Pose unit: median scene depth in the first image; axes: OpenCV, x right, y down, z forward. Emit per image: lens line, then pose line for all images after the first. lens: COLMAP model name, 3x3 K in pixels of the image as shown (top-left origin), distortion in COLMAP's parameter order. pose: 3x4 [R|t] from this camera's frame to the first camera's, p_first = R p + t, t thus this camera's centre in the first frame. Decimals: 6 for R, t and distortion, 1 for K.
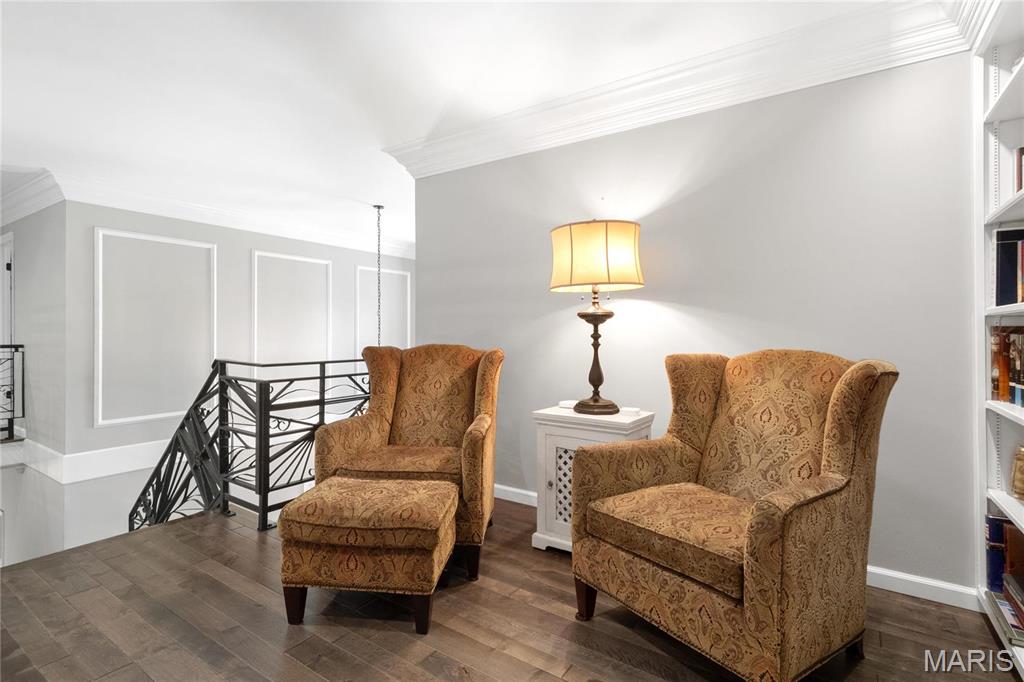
lens RADIAL K [[513.5, 0, 508.8], [0, 513.5, 337.0], [0, 0, 1]] dist [-0.000980, -0.001630]
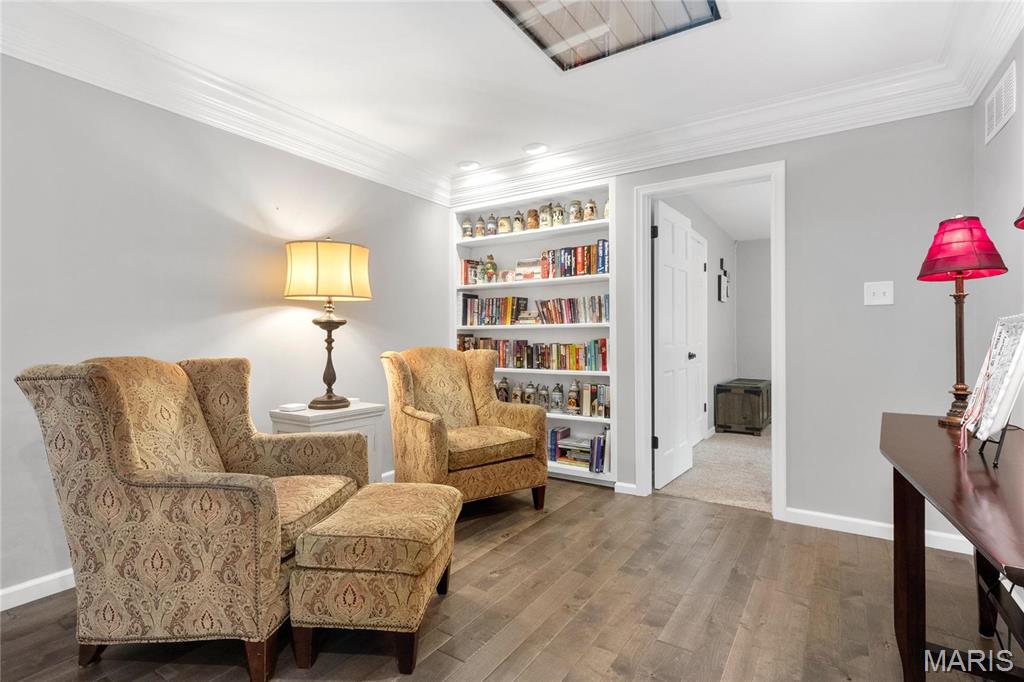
lens RADIAL K [[513.5, 0, 507.9], [0, 513.5, 337.8], [0, 0, 1]] dist [-0.000980, -0.001630]
pose [[-0.054289, -0.001044, 0.998525, -0.989786], [0.014459, 0.999894, 0.001831, -0.004406], [-0.998421, 0.014537, -0.054268, 0.669146]]
